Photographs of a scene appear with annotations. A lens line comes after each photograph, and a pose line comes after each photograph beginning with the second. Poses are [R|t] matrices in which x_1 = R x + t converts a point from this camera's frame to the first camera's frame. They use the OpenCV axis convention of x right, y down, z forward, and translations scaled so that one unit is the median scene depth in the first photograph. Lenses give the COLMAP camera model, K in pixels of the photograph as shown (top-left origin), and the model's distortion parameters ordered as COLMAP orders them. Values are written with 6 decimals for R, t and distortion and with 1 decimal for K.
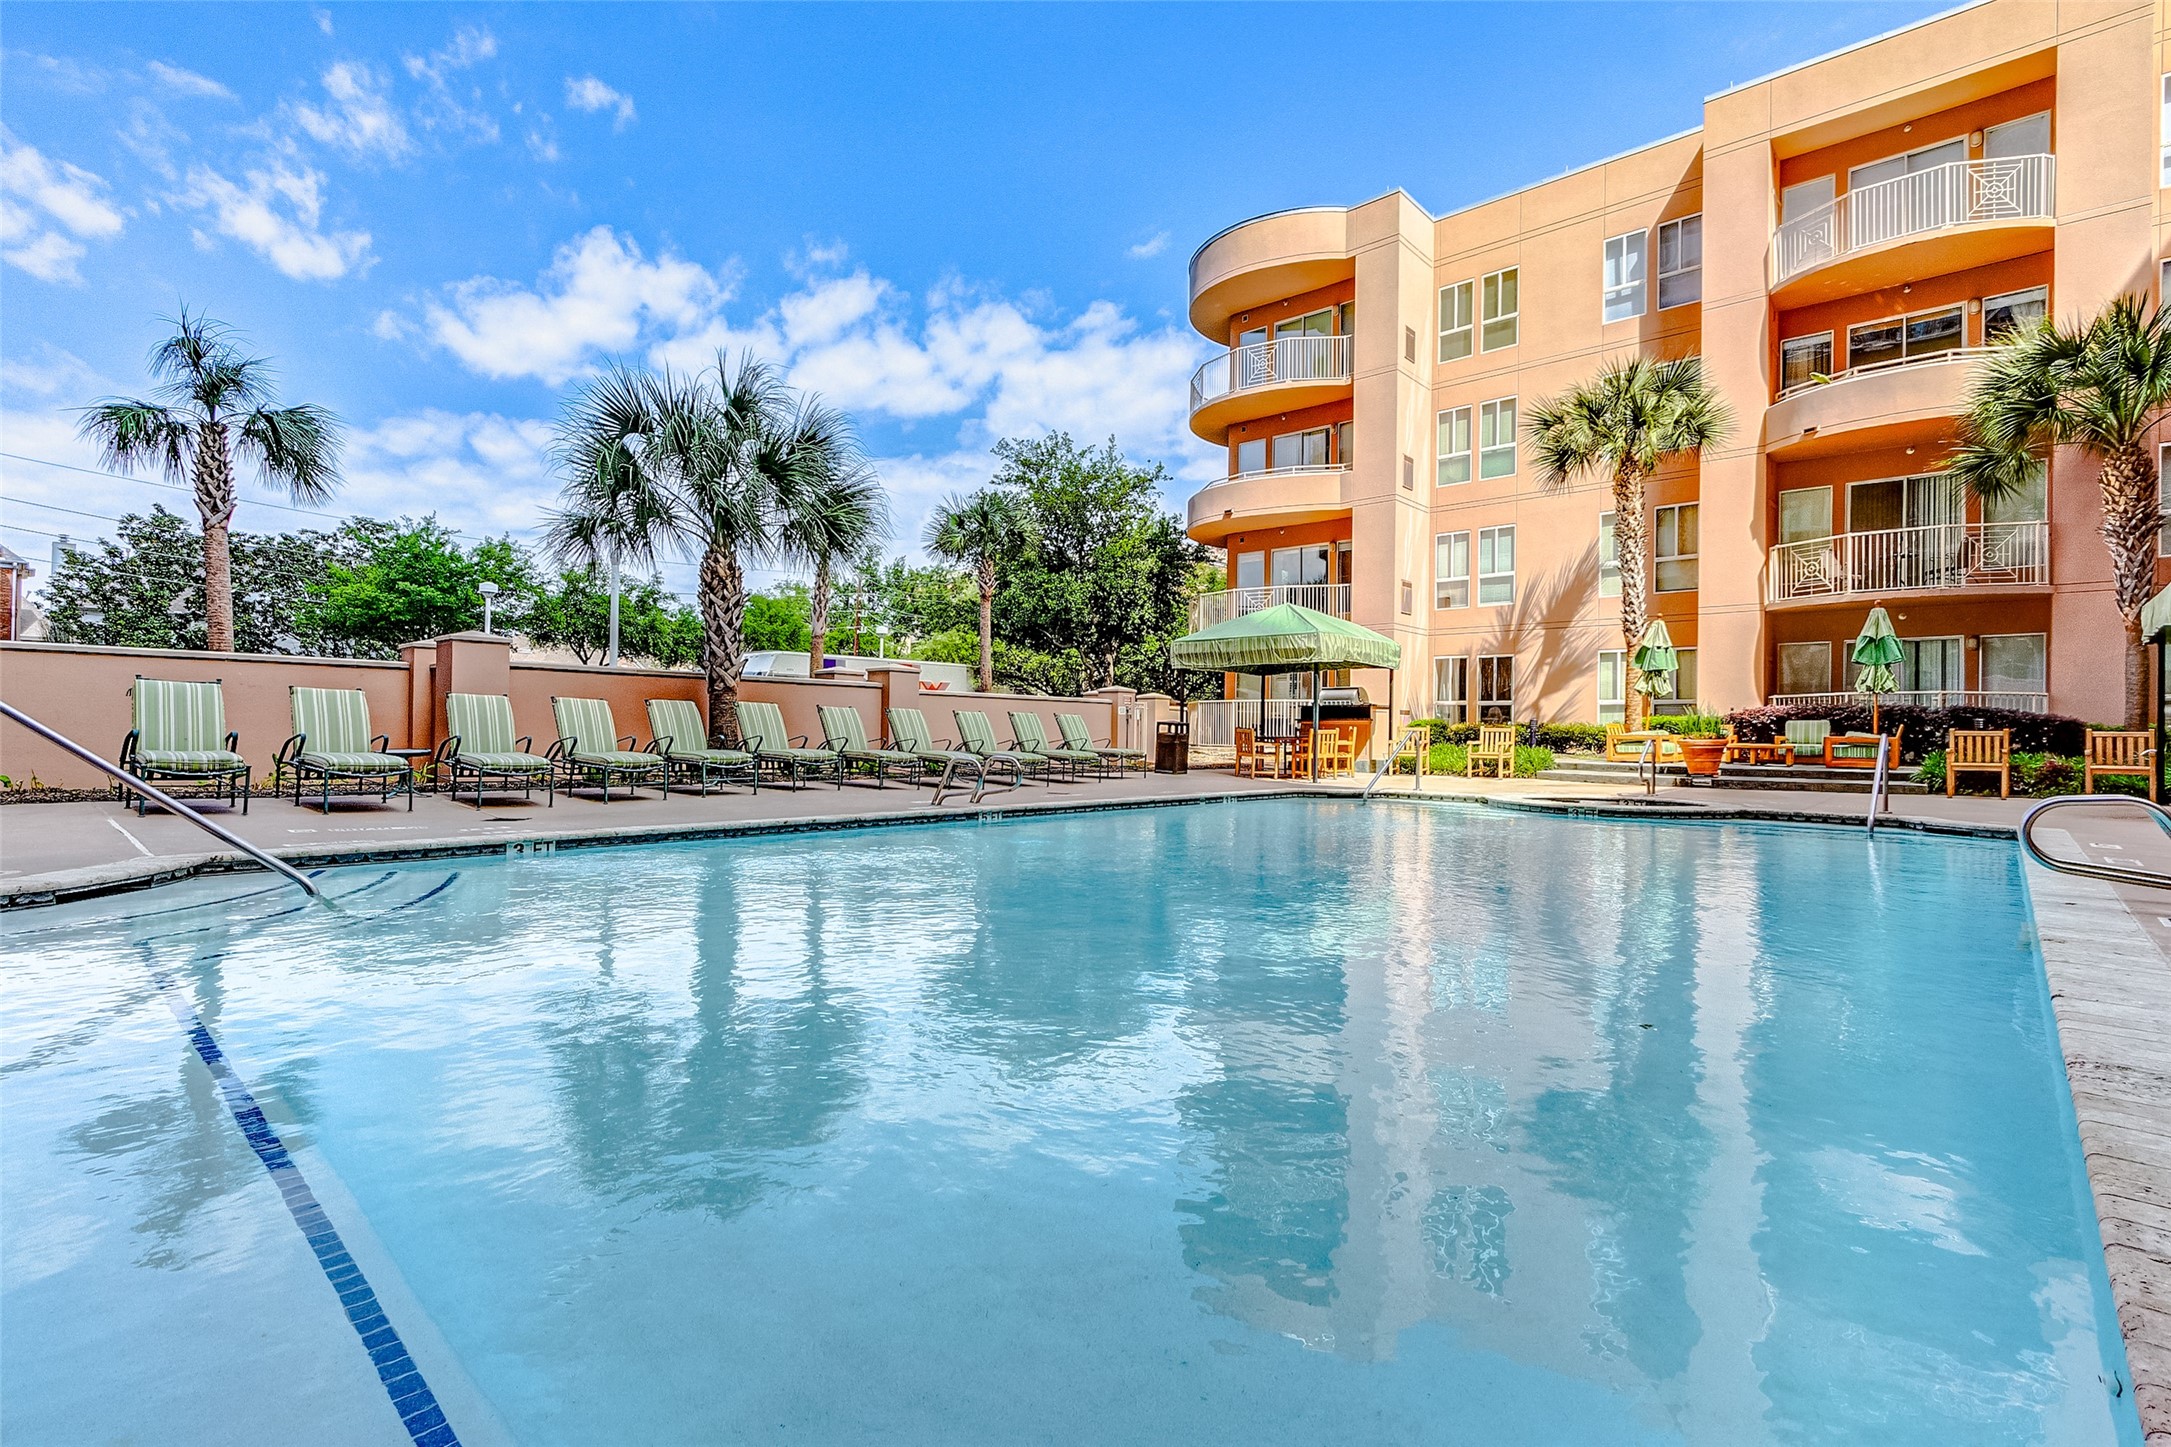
lens RADIAL K [[1016.4, 0, 1056.7], [0, 1016.4, 732.1], [0, 0, 1]] dist [0.001317, -0.003986]
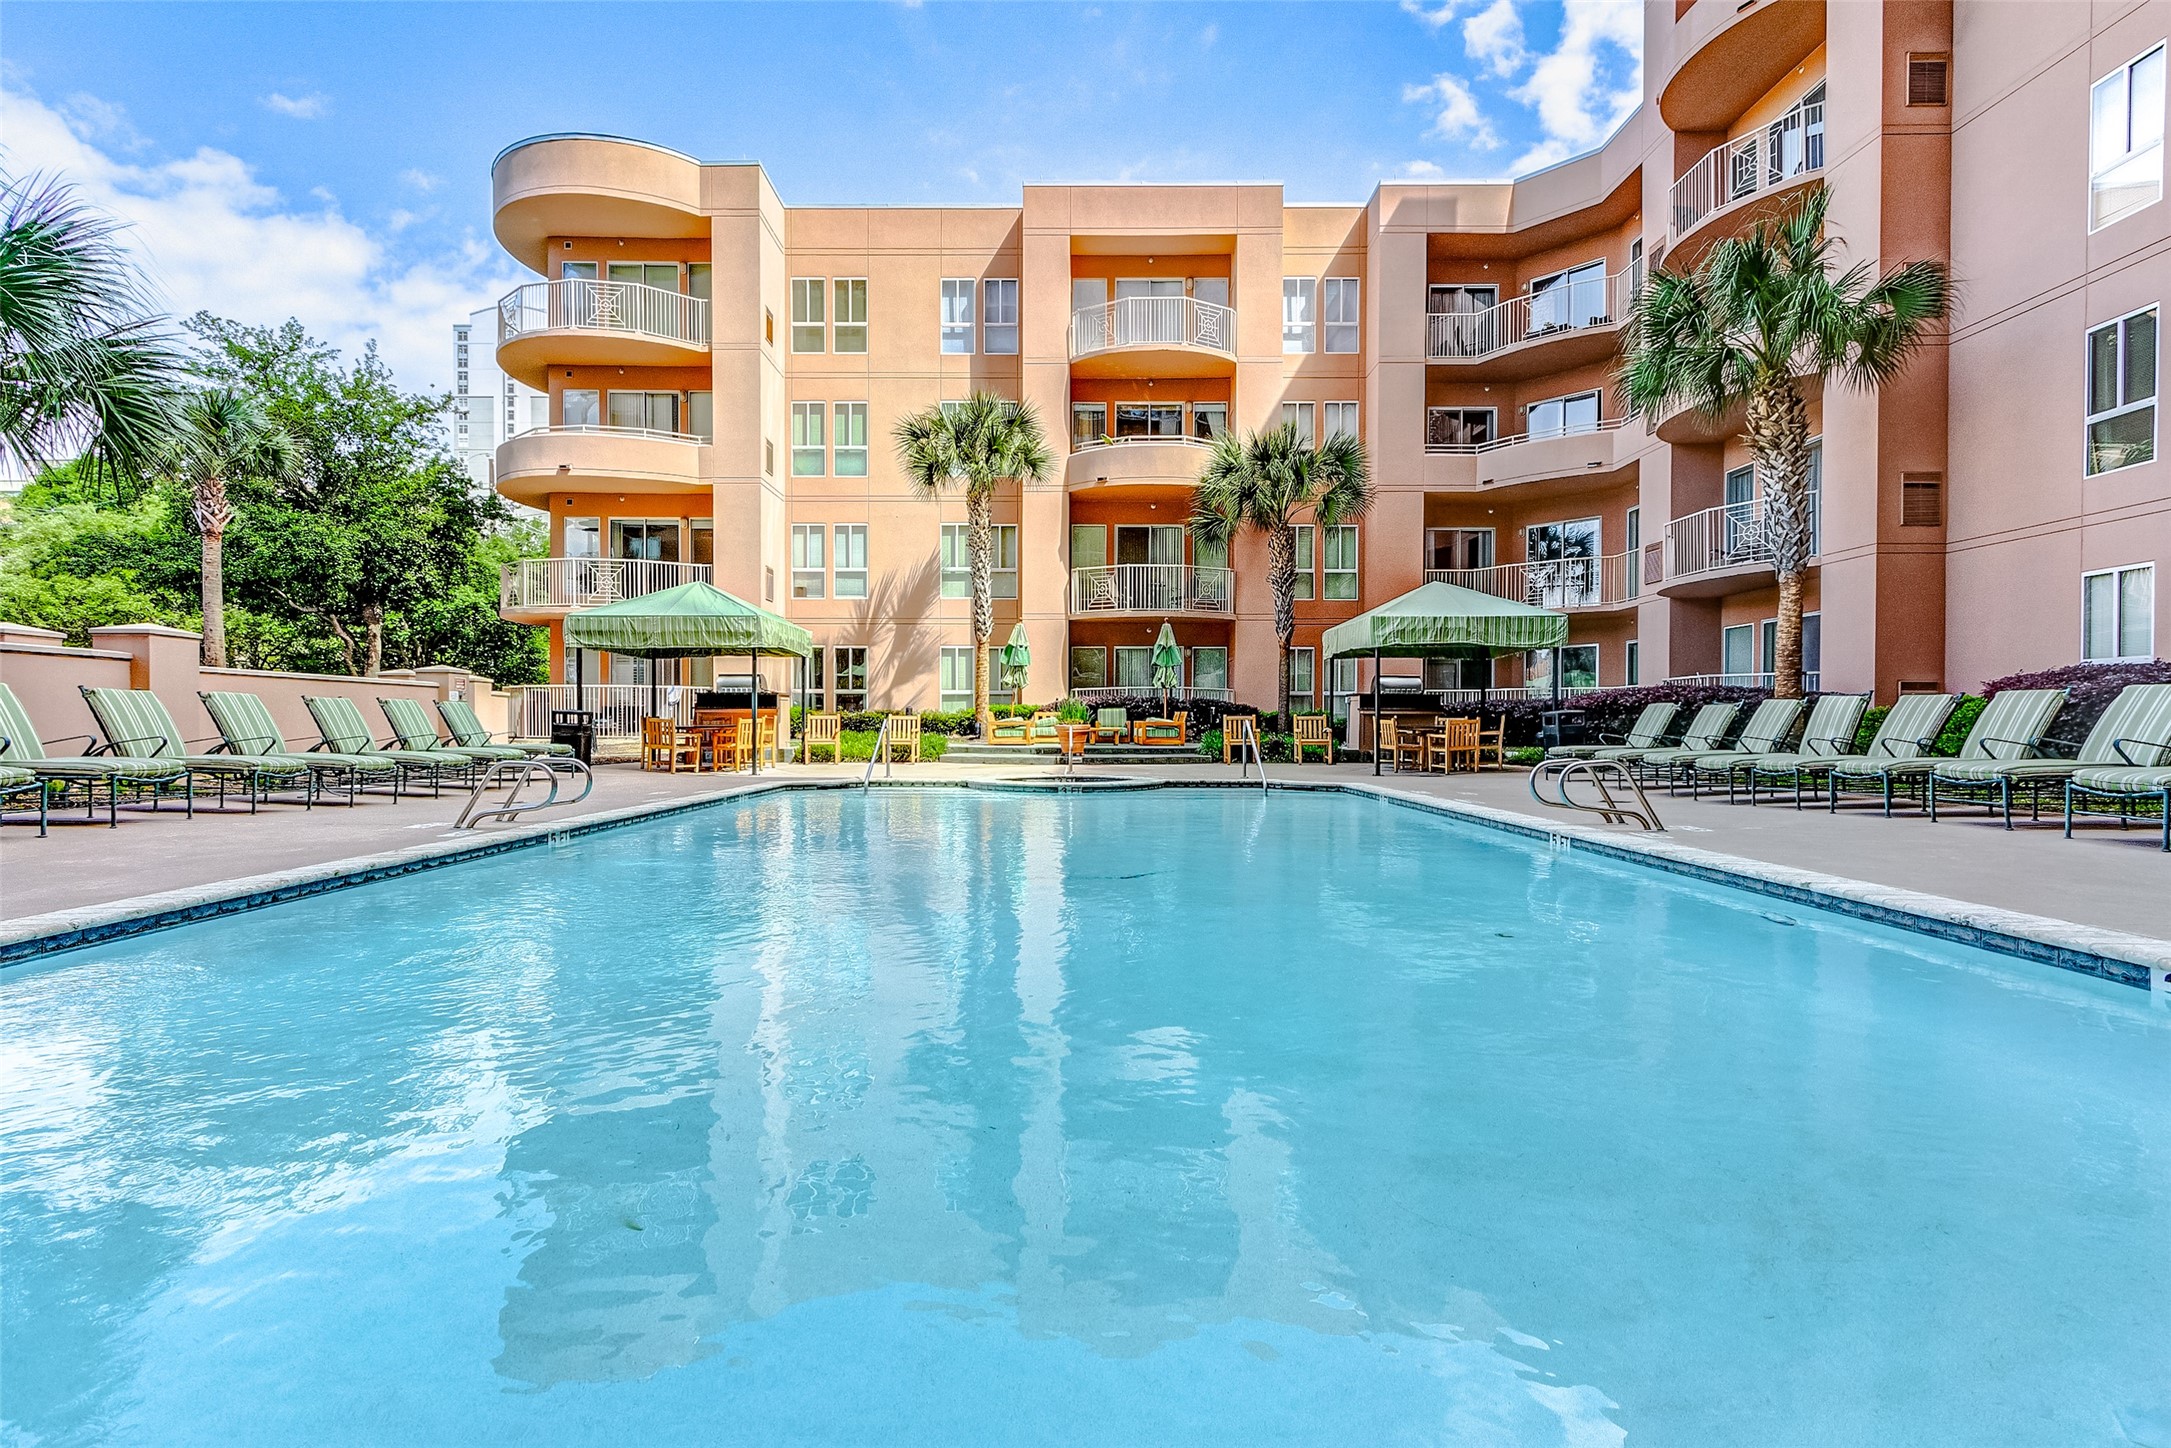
lens RADIAL K [[1018.2, 0, 1041.3], [0, 1018.2, 744.4], [0, 0, 1]] dist [0.002671, -0.000954]
pose [[0.727236, -0.024683, 0.685943, -0.162390], [0.007783, 0.999585, 0.027717, -0.002199], [-0.686343, -0.014818, 0.727127, 0.104840]]
